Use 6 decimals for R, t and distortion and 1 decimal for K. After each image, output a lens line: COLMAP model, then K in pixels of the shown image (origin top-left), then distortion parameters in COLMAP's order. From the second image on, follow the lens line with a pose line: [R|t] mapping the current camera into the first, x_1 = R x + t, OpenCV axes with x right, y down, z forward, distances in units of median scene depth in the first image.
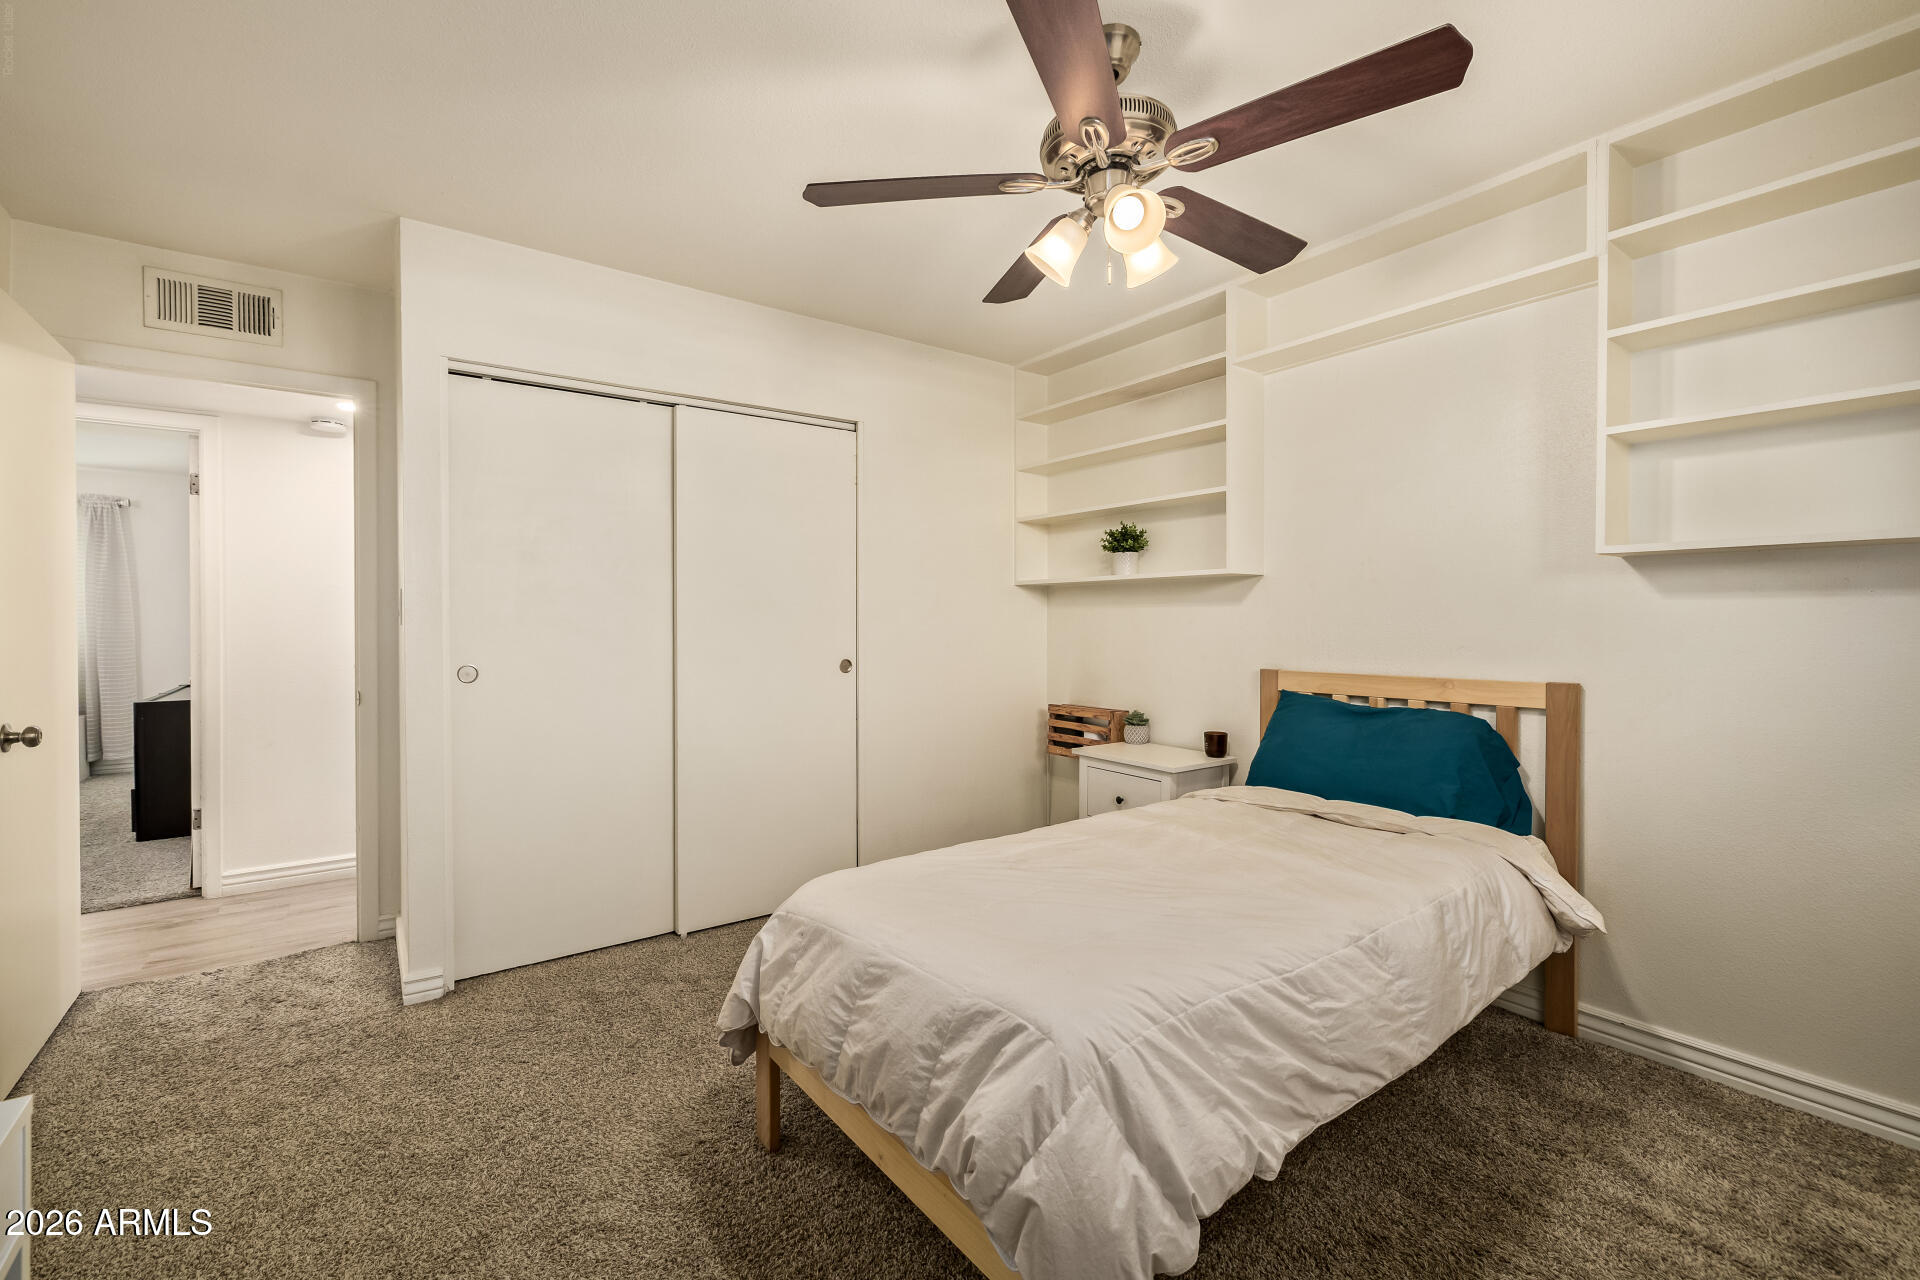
lens RADIAL K [[816.6, 0, 948.1], [0, 816.6, 626.8], [0, 0, 1]] dist [-0.000107, 0.000192]
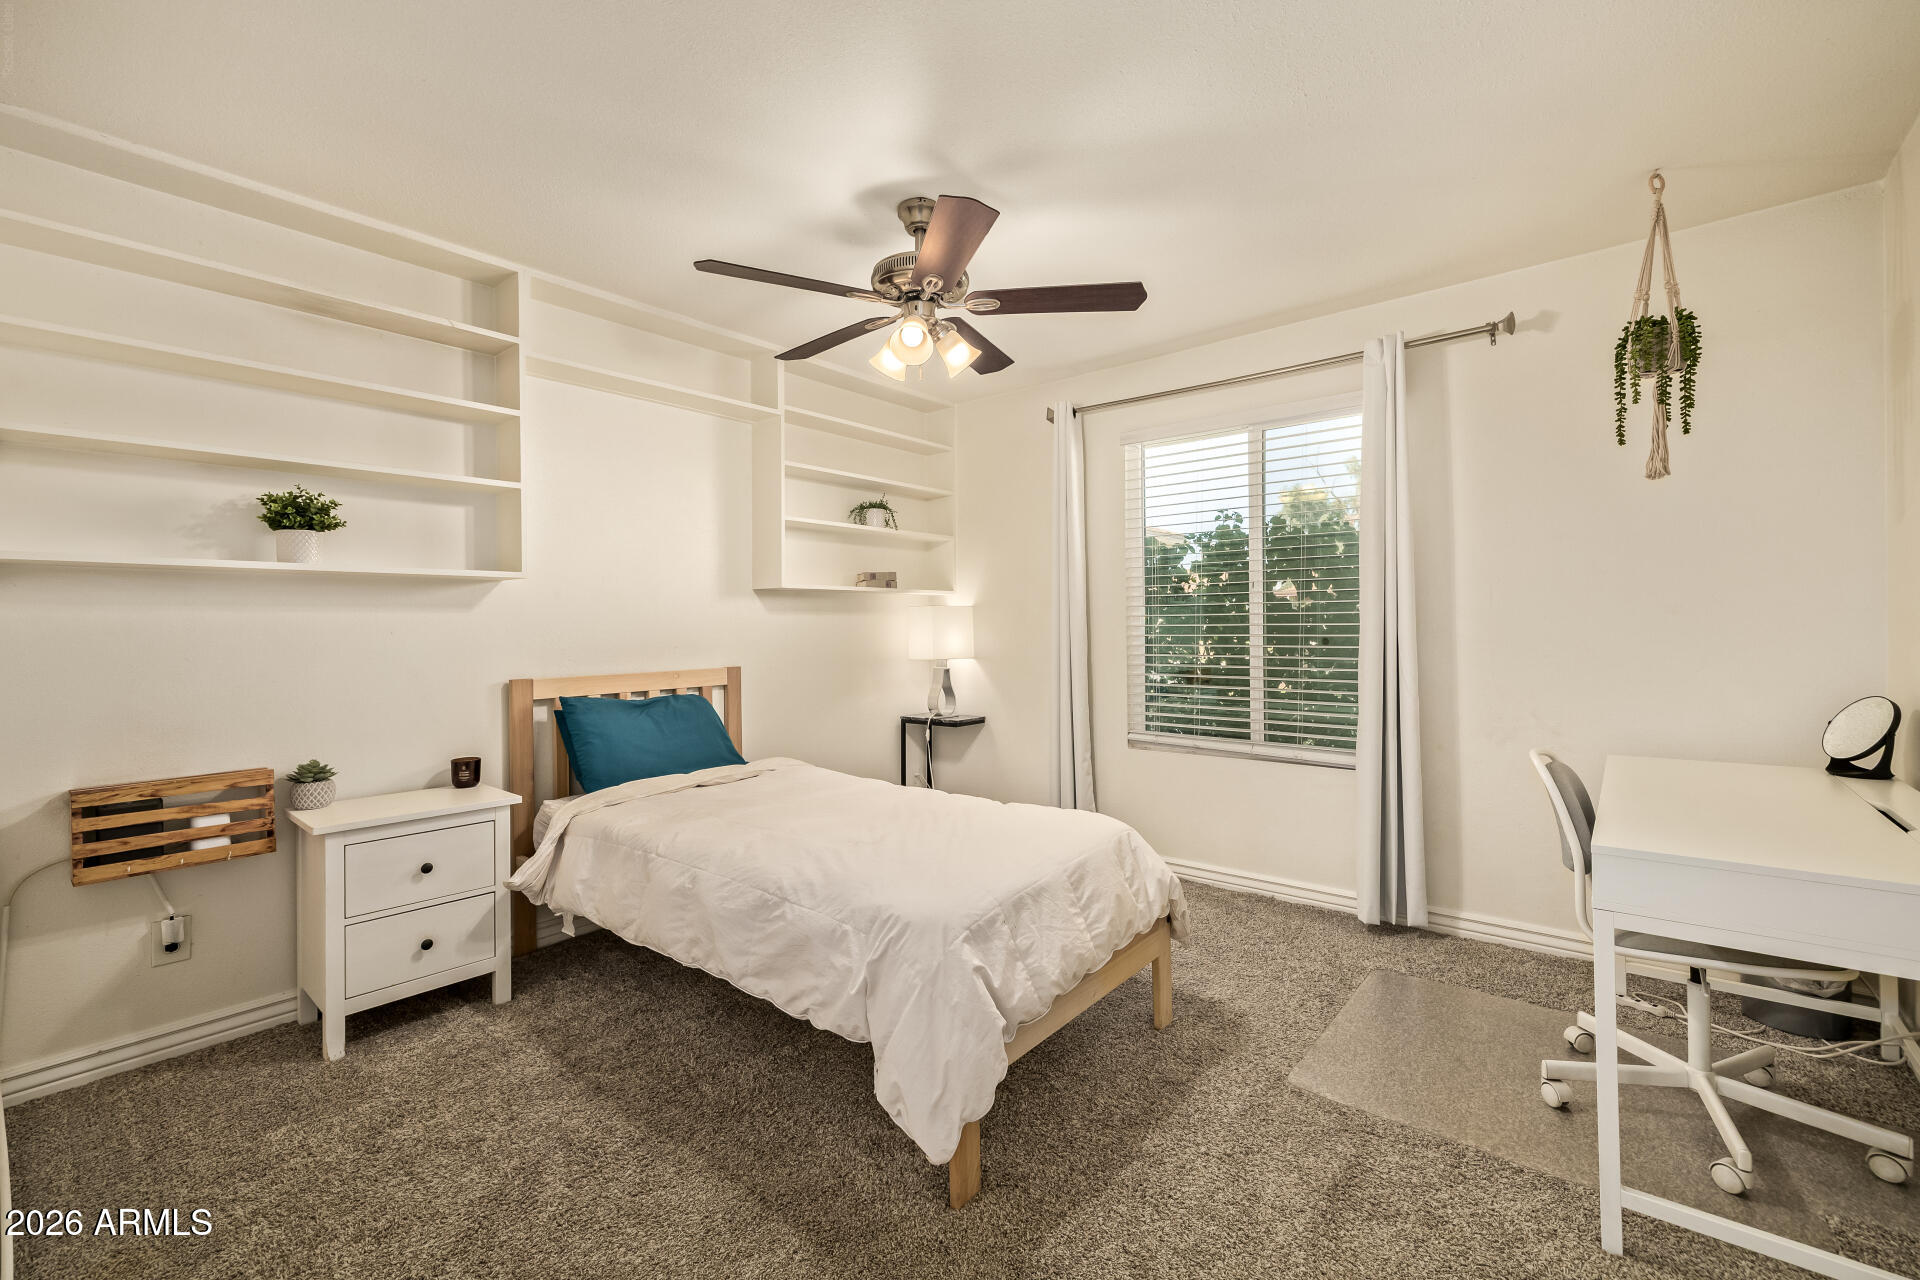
lens RADIAL K [[816.6, 0, 948.1], [0, 816.6, 626.8], [0, 0, 1]] dist [-0.000107, 0.000192]
pose [[-0.232945, 0.006242, 0.972470, -0.668174], [0.021848, 0.999761, -0.001183, 0.002391], [-0.972244, 0.020971, -0.233026, 0.745058]]
